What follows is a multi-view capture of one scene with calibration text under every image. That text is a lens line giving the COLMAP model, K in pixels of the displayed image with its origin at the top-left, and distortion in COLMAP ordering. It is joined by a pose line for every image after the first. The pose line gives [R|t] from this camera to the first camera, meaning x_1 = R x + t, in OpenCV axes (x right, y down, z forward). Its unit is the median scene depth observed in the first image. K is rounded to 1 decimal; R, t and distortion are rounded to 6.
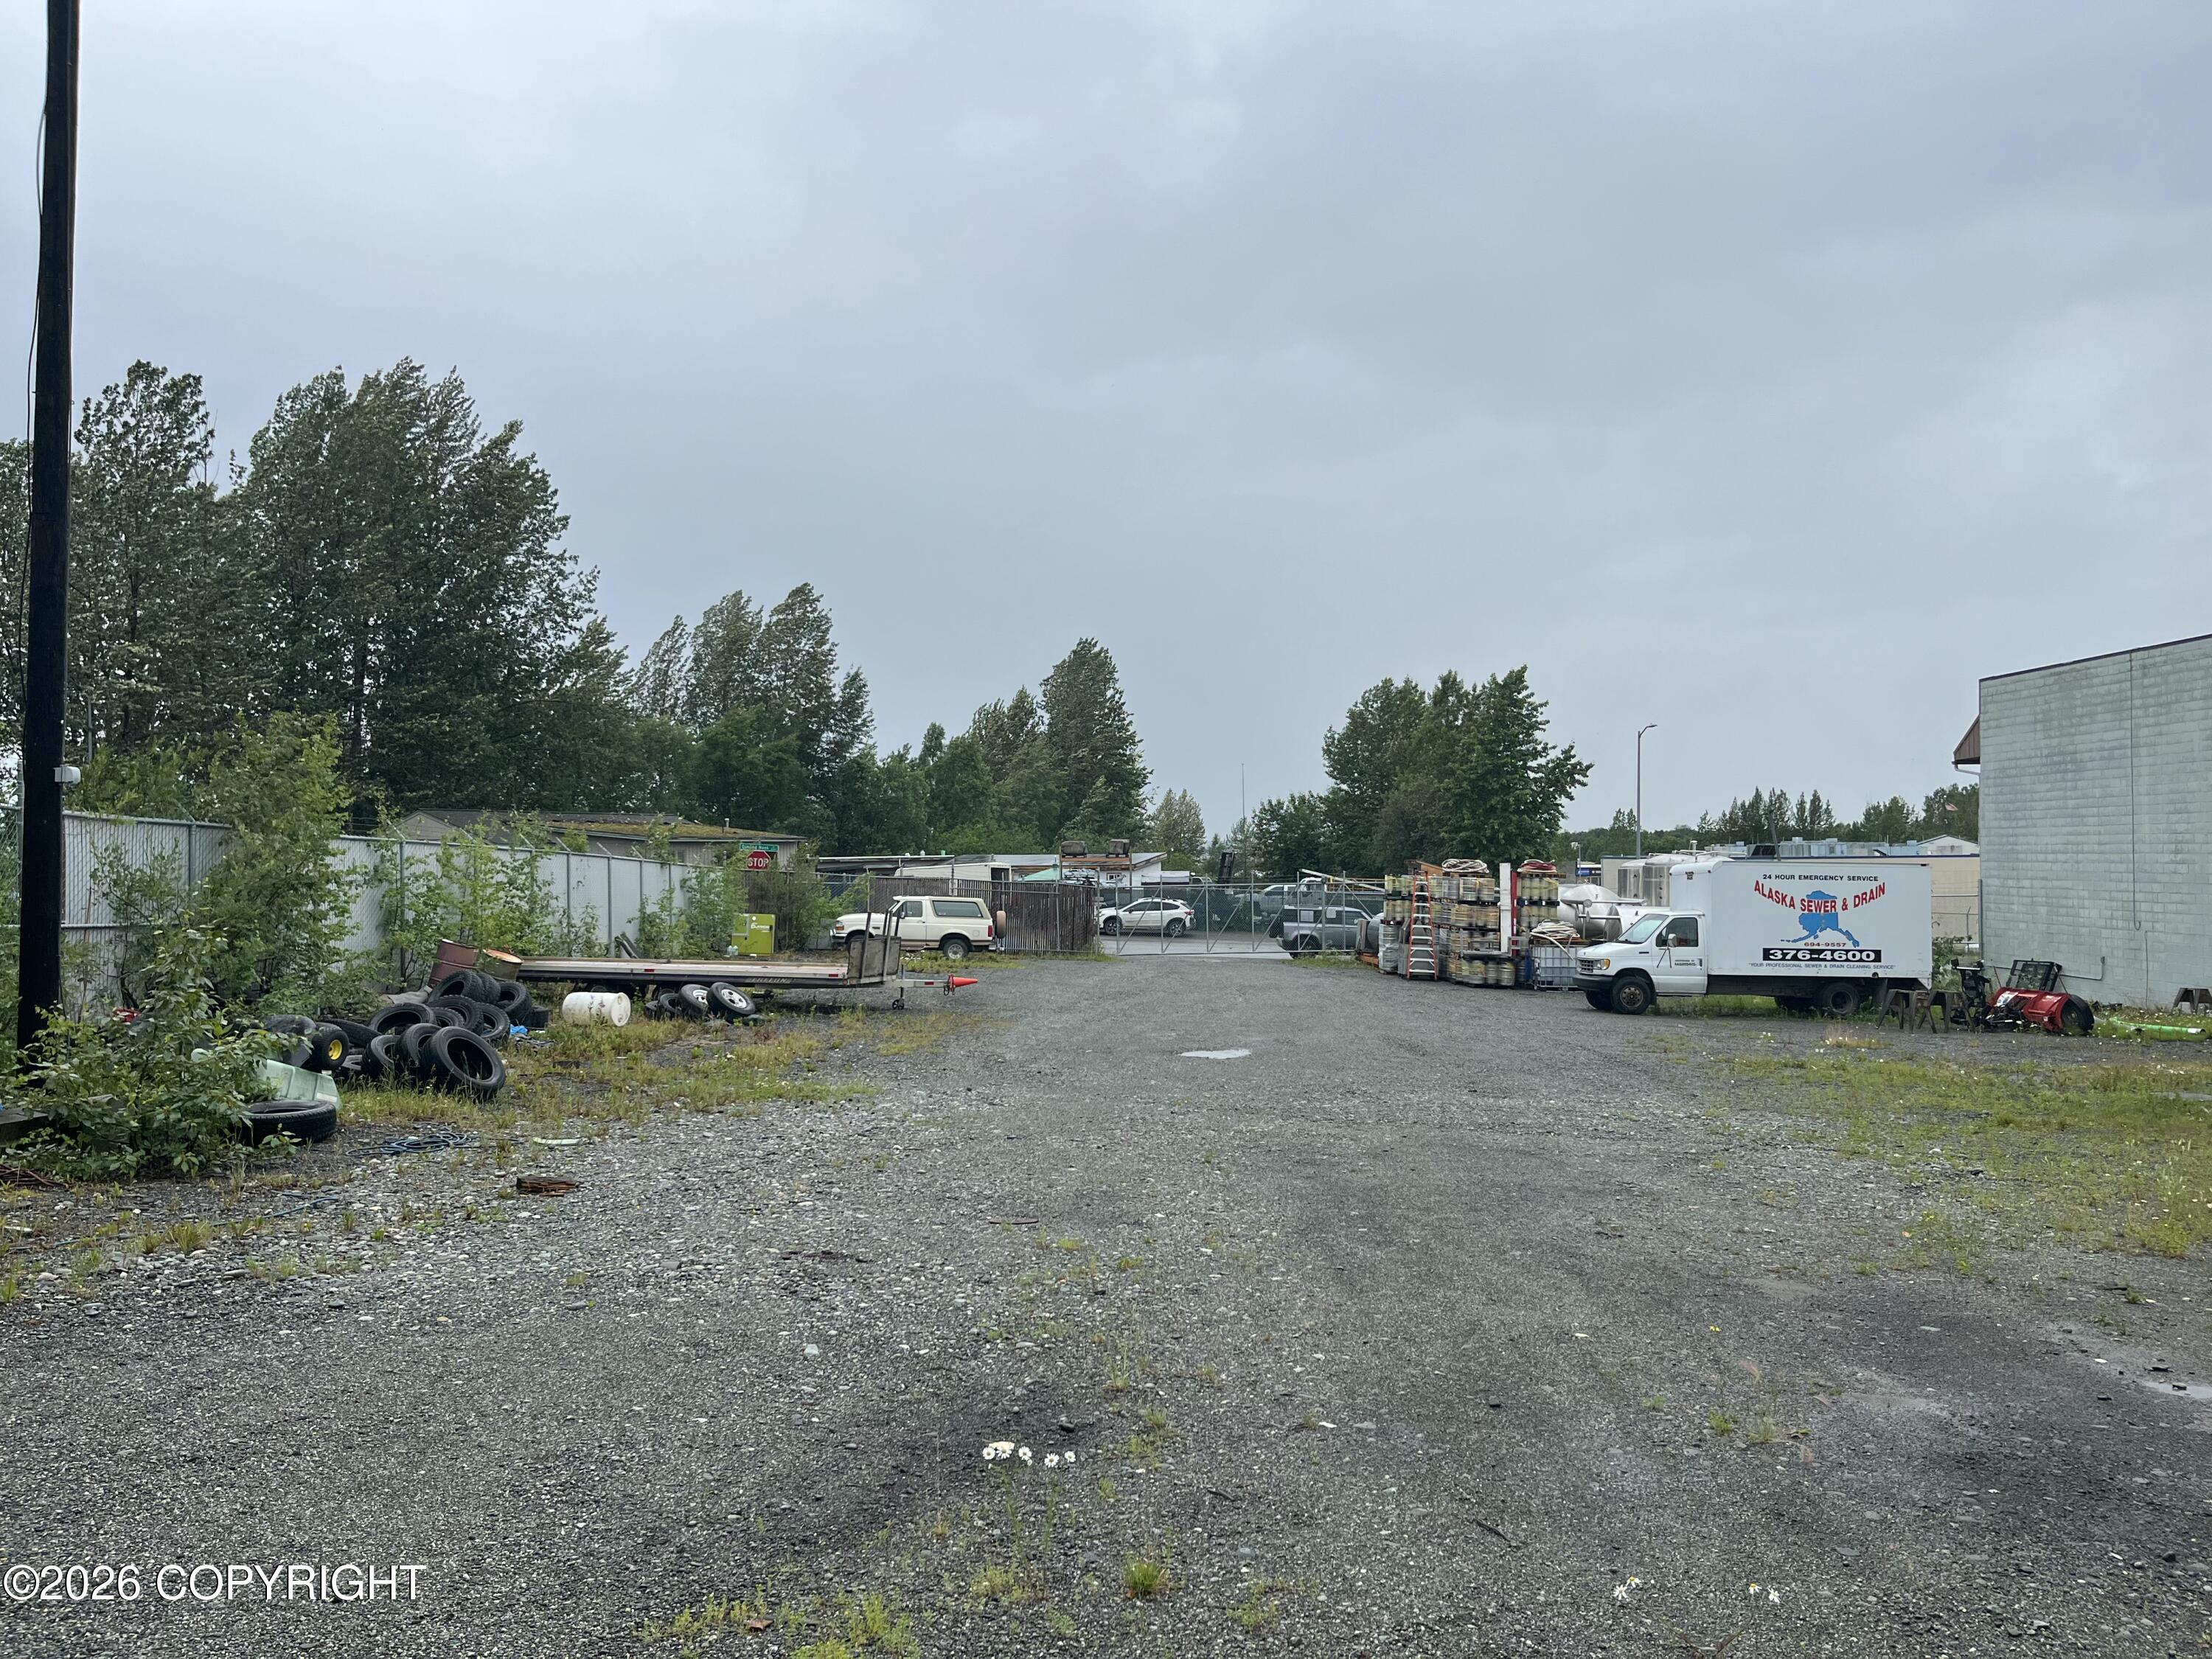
lens RADIAL K [[1664.5, 0, 1084.6], [0, 1664.5, 831.5], [0, 0, 1]] dist [0.051558, -0.086017]
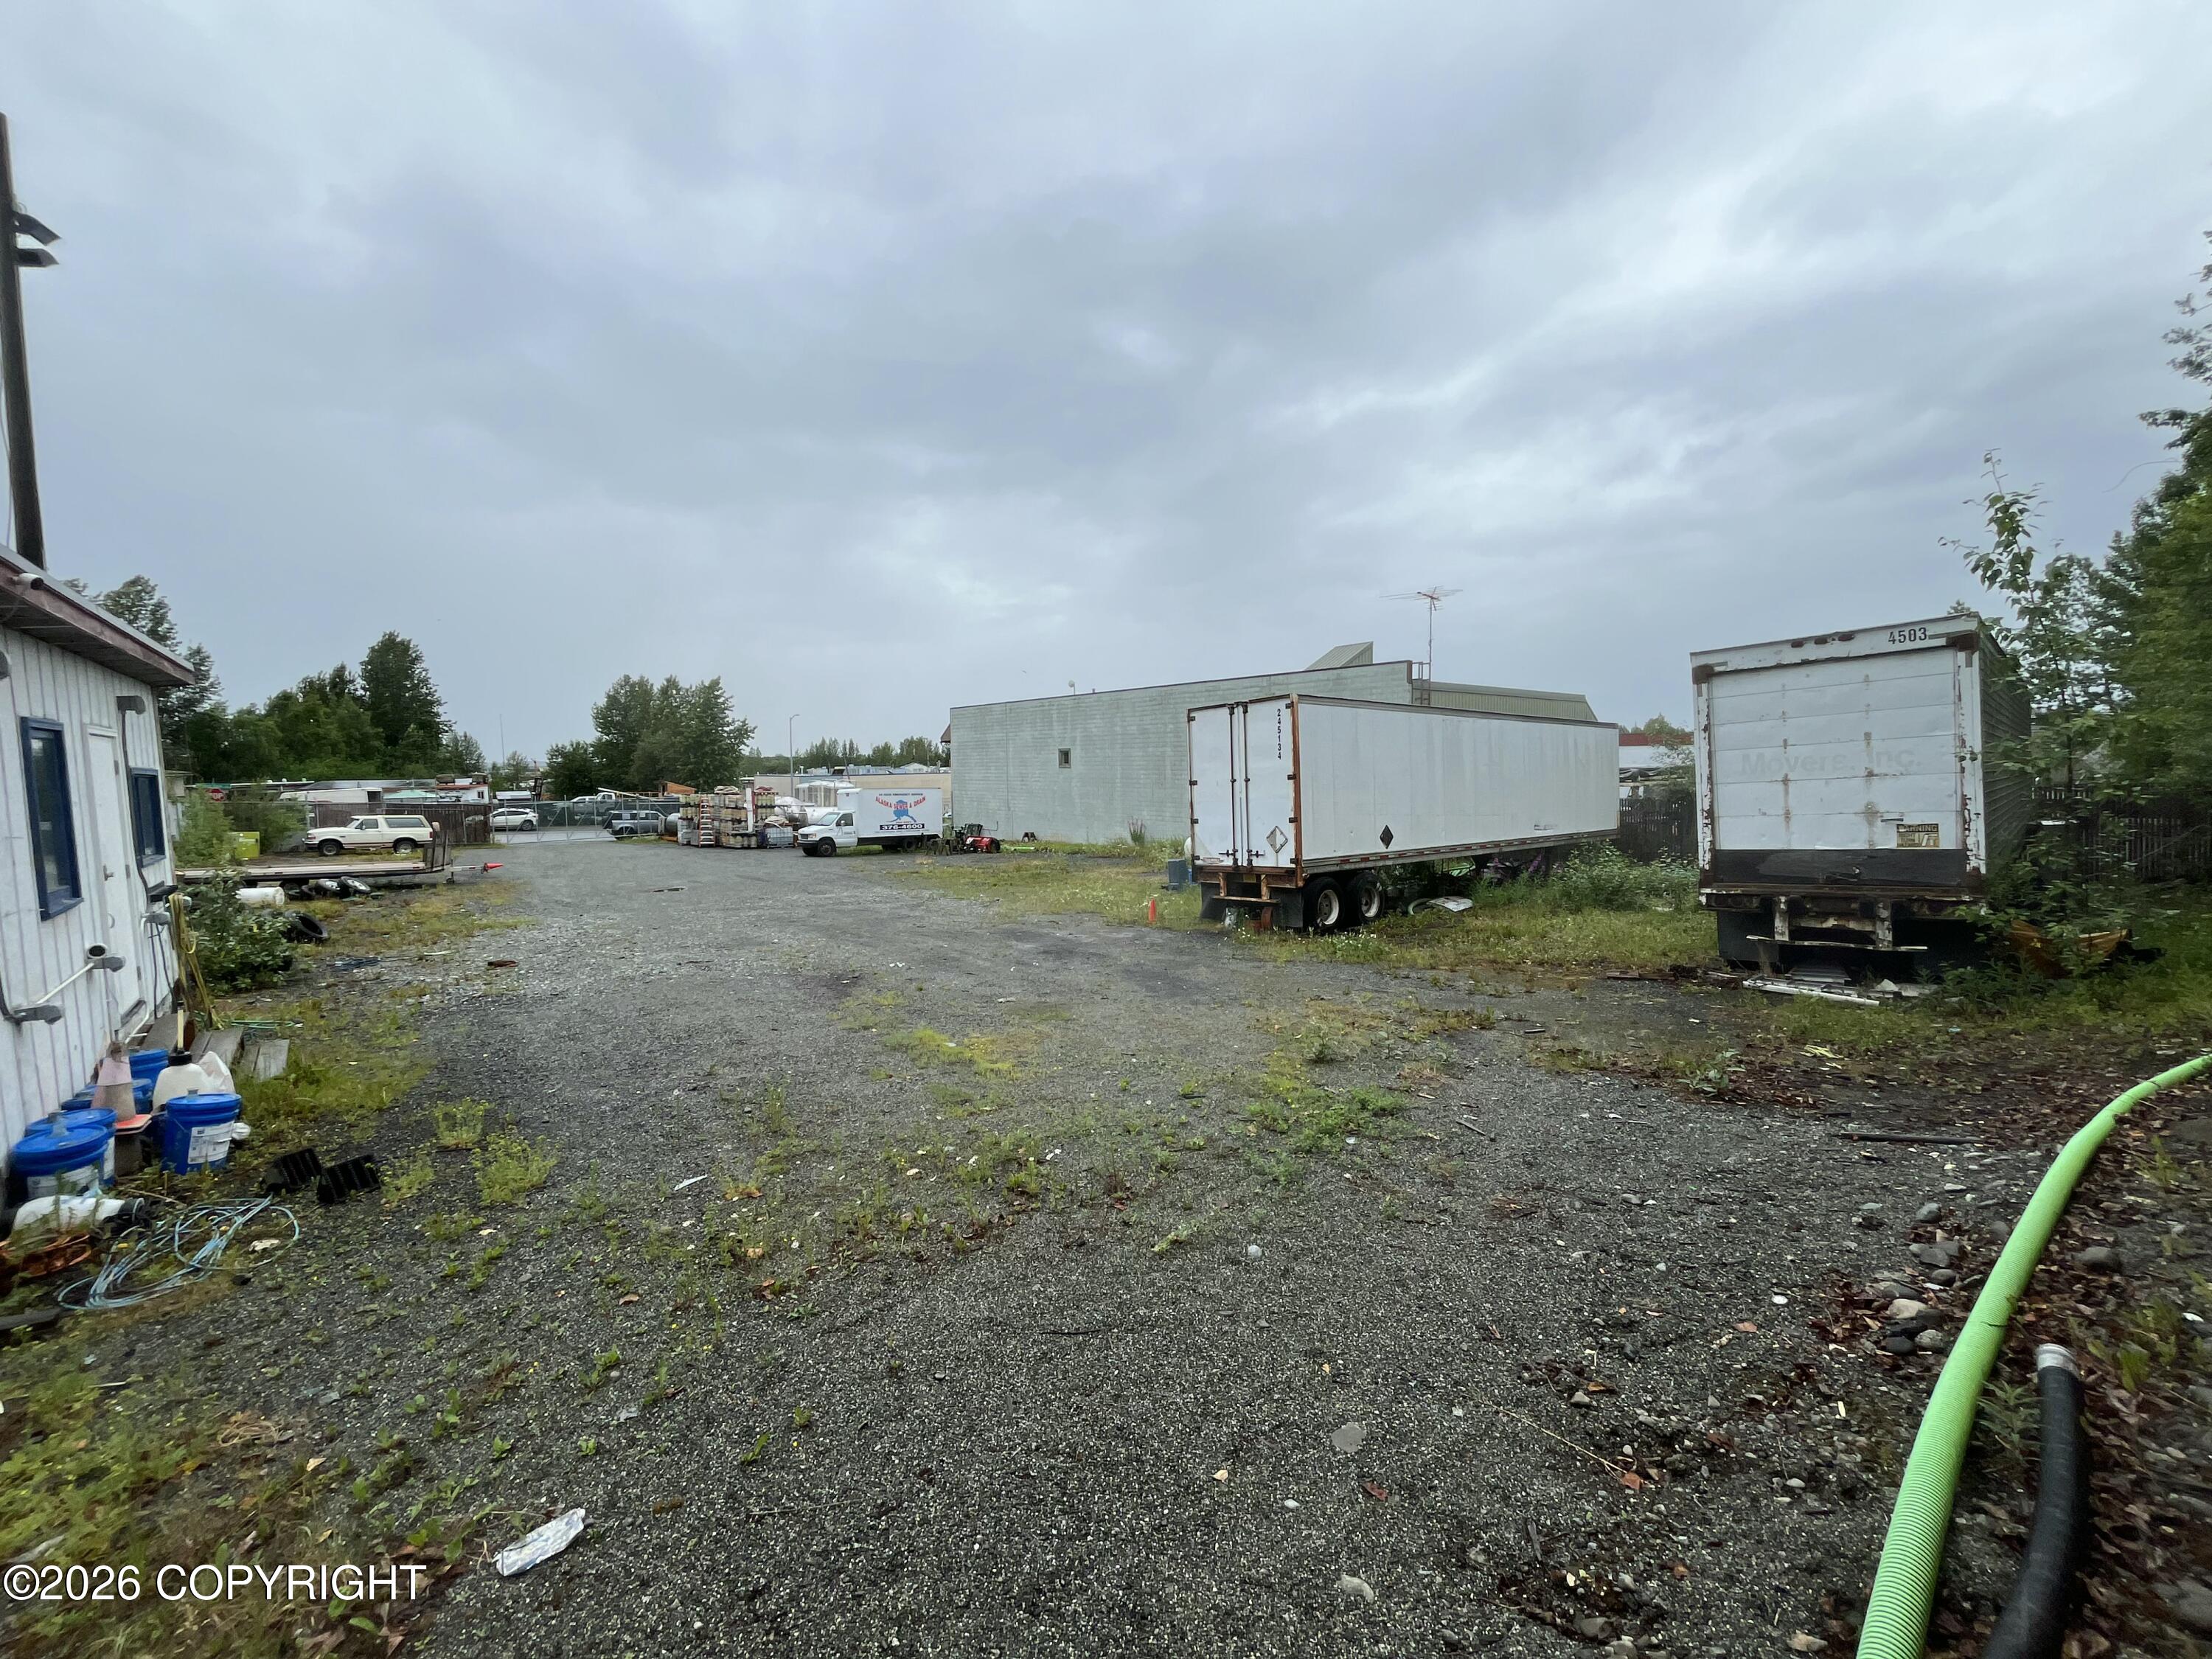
lens RADIAL K [[888.5, 0, 1119.3], [0, 888.5, 833.9], [0, 0, 1]] dist [0.008228, -0.000432]
pose [[0.755782, -0.053646, 0.652623, -0.125469], [-0.003605, 0.996283, 0.086070, -0.021552], [-0.654814, -0.067402, 0.752779, -0.132887]]
